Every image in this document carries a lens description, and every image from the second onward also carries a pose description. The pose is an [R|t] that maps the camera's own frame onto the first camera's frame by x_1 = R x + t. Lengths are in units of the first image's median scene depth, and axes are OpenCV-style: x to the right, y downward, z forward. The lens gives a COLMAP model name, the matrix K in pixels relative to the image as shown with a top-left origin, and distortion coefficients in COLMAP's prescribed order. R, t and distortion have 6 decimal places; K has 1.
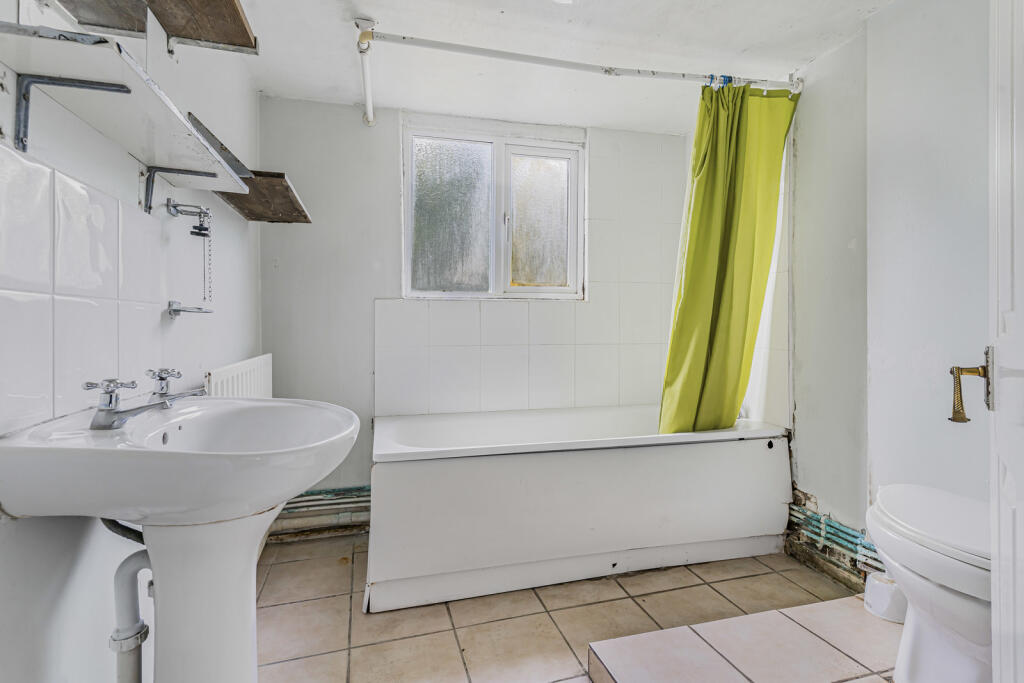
lens RADIAL K [[498.9, 0, 511.2], [0, 498.9, 323.3], [0, 0, 1]] dist [0.000296, -0.000140]
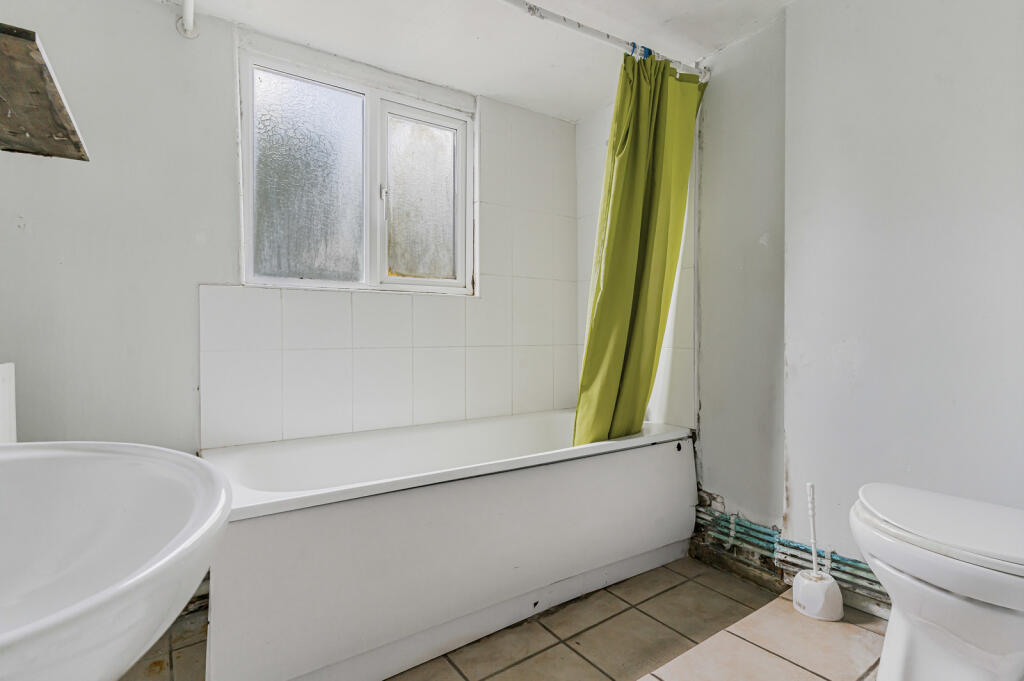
lens RADIAL K [[493.3, 0, 512.0], [0, 493.3, 340.5], [0, 0, 1]] dist [-0.000523, -0.000352]
pose [[0.943207, -0.006284, 0.332146, -0.098828], [0.000954, 0.999868, 0.016206, 0.022834], [-0.332204, -0.014969, 0.943089, 0.216415]]
